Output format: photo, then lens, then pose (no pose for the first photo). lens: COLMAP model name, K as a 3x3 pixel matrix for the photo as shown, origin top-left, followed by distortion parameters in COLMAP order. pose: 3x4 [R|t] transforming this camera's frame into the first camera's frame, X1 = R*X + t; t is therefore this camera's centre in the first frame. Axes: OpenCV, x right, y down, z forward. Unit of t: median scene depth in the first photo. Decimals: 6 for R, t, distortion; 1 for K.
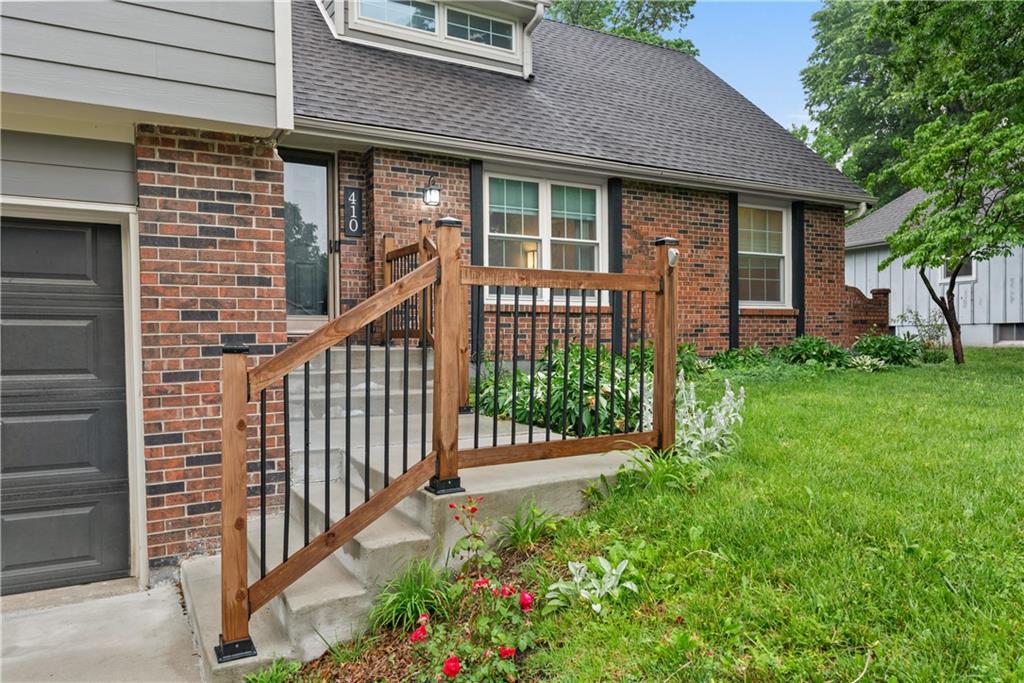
lens RADIAL K [[710.8, 0, 510.5], [0, 710.8, 349.6], [0, 0, 1]] dist [0.003923, 0.001114]
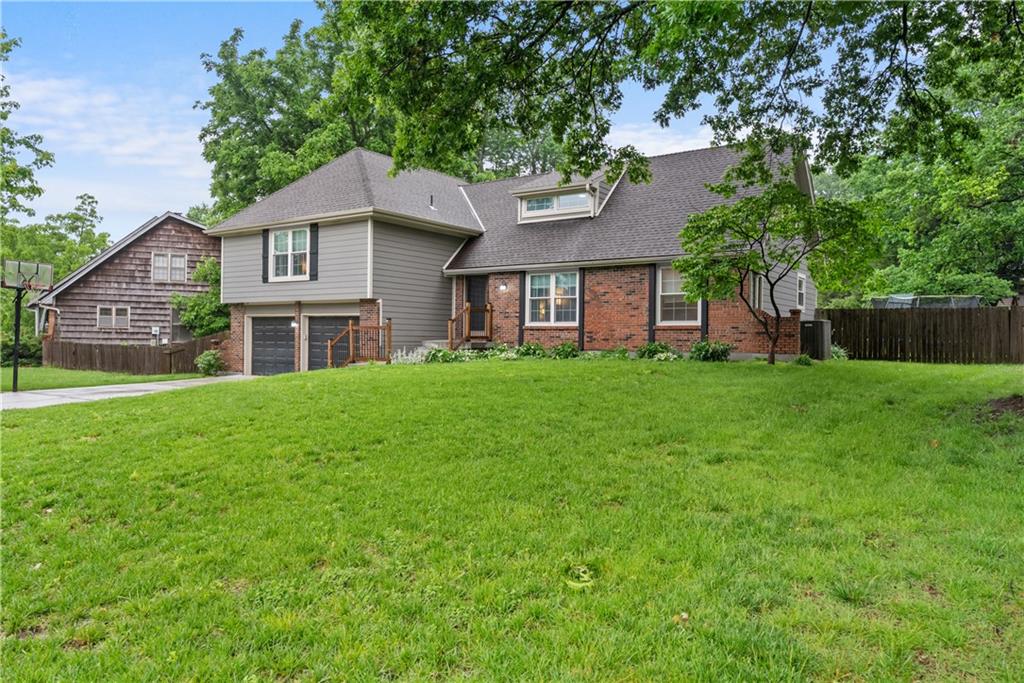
lens RADIAL K [[710.8, 0, 511.5], [0, 710.8, 339.2], [0, 0, 1]] dist [0.003923, 0.001114]
pose [[0.430636, 0.015477, -0.902393, 1.983889], [-0.026245, 0.999645, 0.004620, -0.024133], [0.902144, 0.021694, 0.430889, -0.127071]]
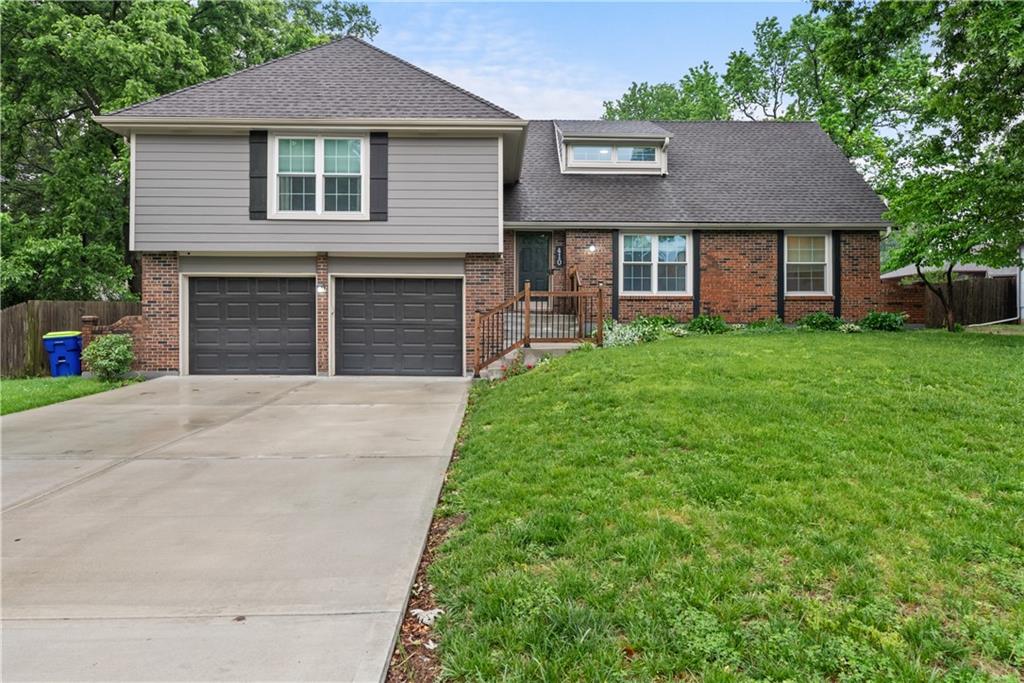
lens RADIAL K [[652.6, 0, 512.0], [0, 652.6, 313.3], [0, 0, 1]] dist [-0.004747, 0.000002]
pose [[0.883407, 0.007235, -0.468552, 0.524536], [-0.016273, 0.999751, -0.015244, 0.020770], [0.468325, 0.021092, 0.883305, -0.771852]]
